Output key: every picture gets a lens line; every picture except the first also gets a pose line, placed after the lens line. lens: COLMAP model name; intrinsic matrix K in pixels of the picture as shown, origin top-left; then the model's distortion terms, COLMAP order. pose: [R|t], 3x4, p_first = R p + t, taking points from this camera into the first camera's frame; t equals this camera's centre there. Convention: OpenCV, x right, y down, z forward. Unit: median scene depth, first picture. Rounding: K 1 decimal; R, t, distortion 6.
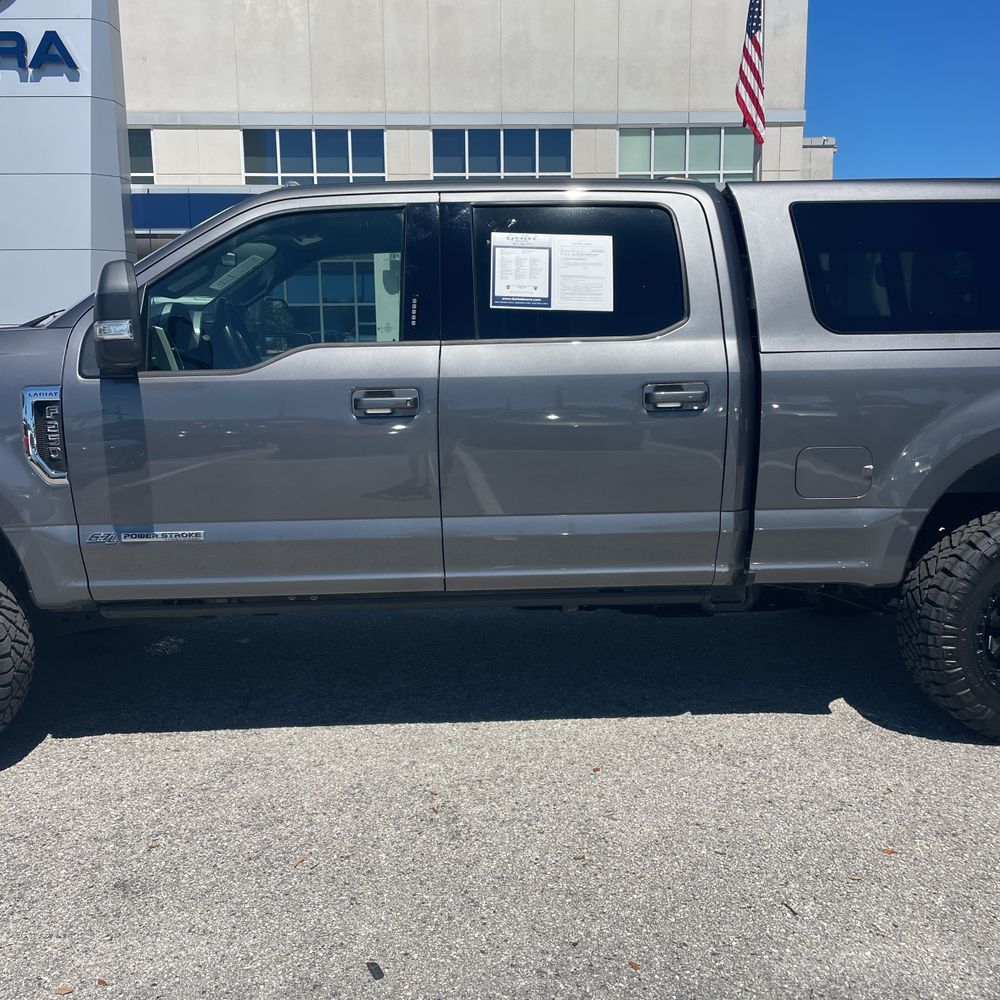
lens RADIAL K [[1014.0, 0, 501.0], [0, 1014.0, 489.9], [0, 0, 1]] dist [0.083255, -0.119601]
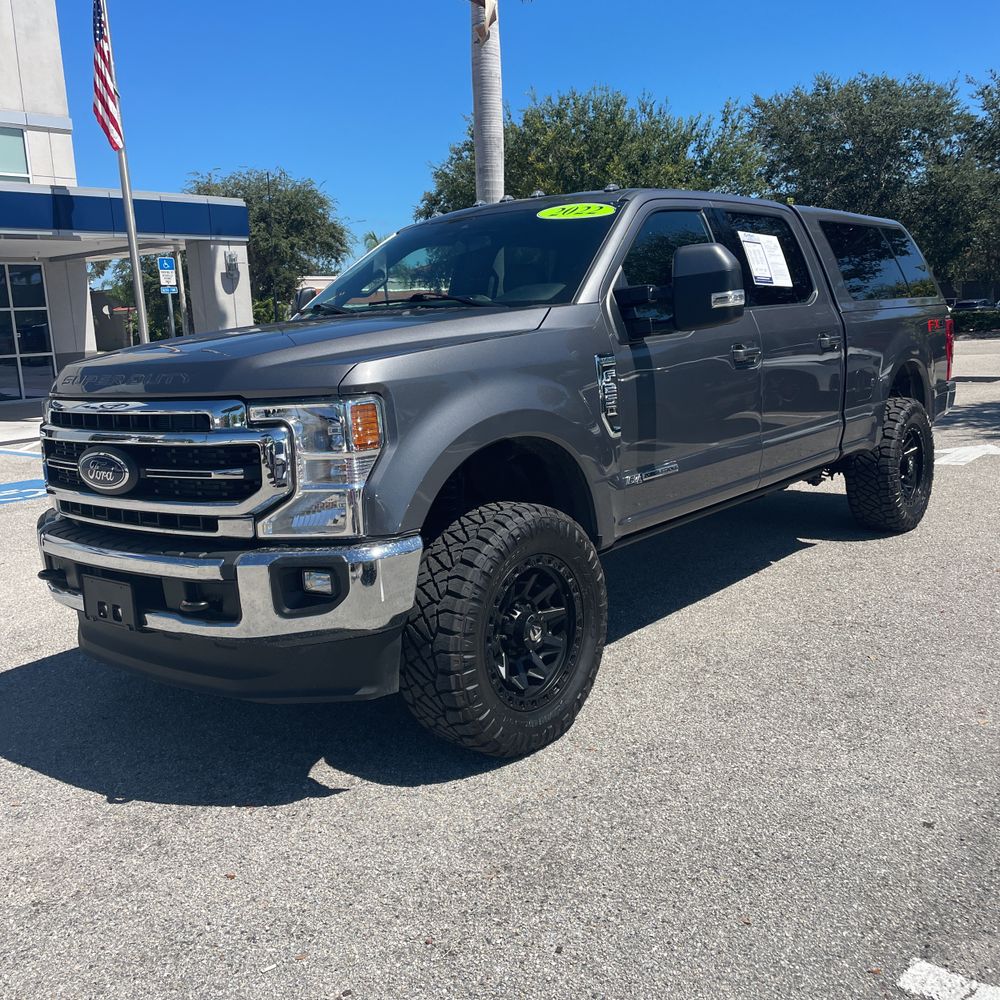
lens RADIAL K [[1014.0, 0, 501.0], [0, 1014.0, 489.9], [0, 0, 1]] dist [0.083255, -0.119601]
pose [[0.675270, -0.143226, 0.723531, -0.895952], [0.153647, 0.986760, 0.051935, -0.017101], [-0.721390, 0.076099, 0.688335, 0.203512]]
